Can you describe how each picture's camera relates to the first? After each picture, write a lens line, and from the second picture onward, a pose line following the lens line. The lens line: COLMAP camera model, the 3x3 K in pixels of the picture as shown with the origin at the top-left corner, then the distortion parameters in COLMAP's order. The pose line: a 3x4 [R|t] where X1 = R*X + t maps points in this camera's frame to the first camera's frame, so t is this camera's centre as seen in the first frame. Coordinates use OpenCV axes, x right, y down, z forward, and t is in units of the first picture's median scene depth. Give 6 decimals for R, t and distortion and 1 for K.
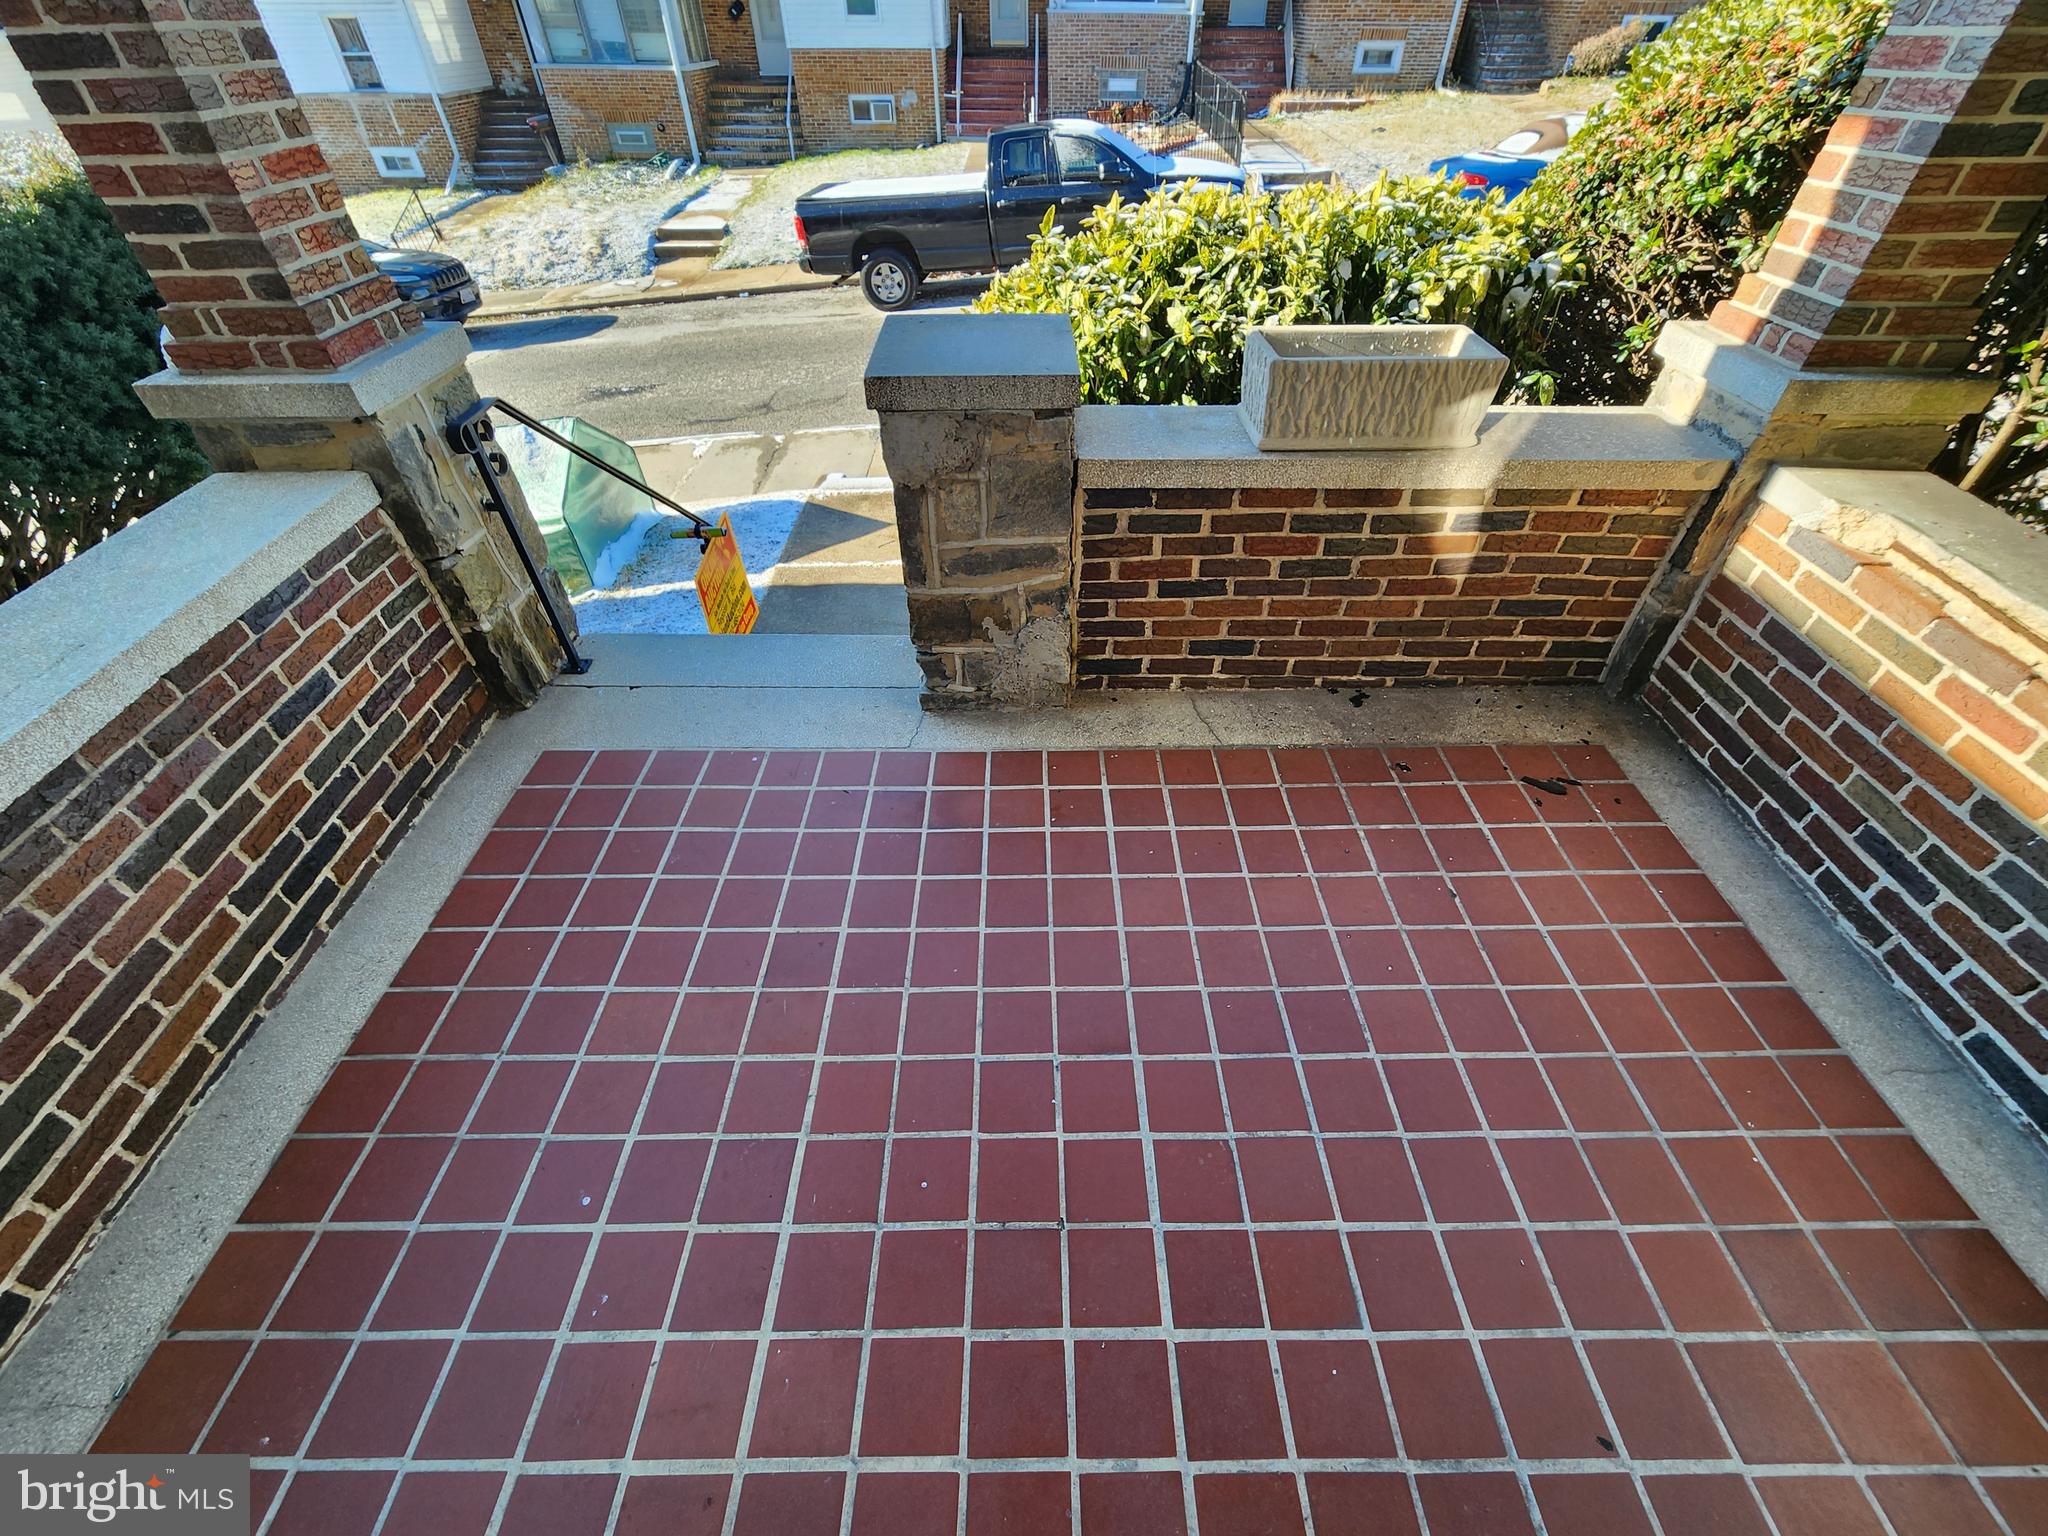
lens RADIAL K [[829.9, 0, 1036.2], [0, 829.9, 763.9], [0, 0, 1]] dist [-0.000031, -0.000399]
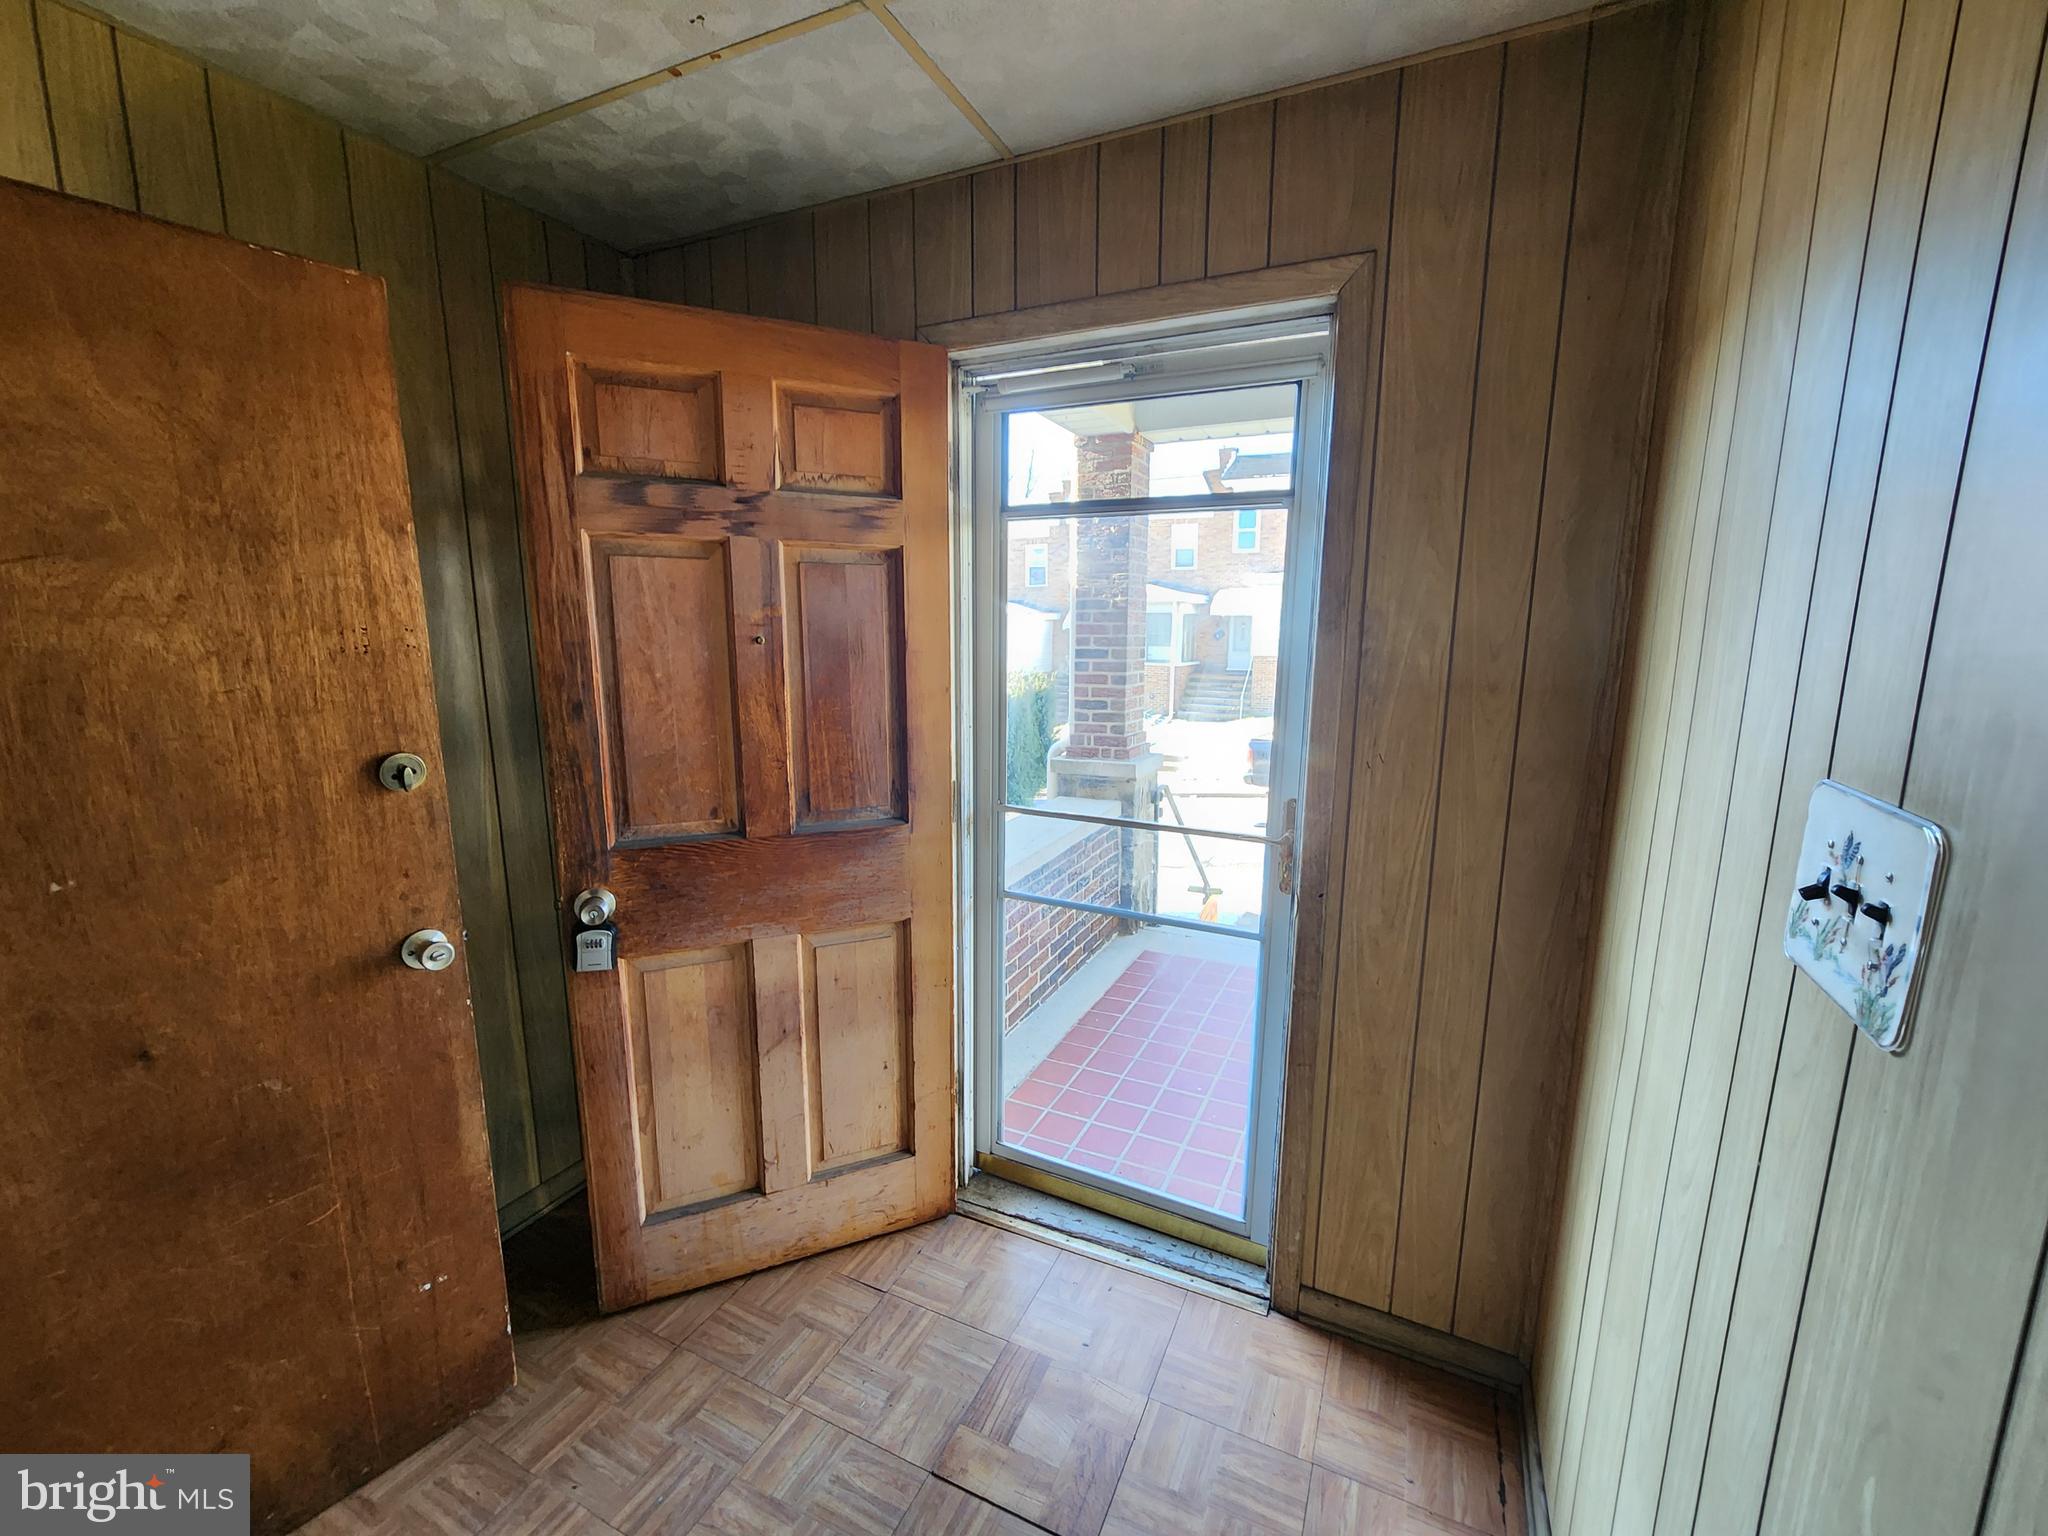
lens RADIAL K [[829.9, 0, 1036.2], [0, 829.9, 763.9], [0, 0, 1]] dist [-0.000031, -0.000399]
pose [[0.900695, 0.080058, -0.427012, -0.070510], [-0.301471, 0.822900, -0.481613, 0.654198], [0.312831, 0.562518, 0.765317, -0.767580]]
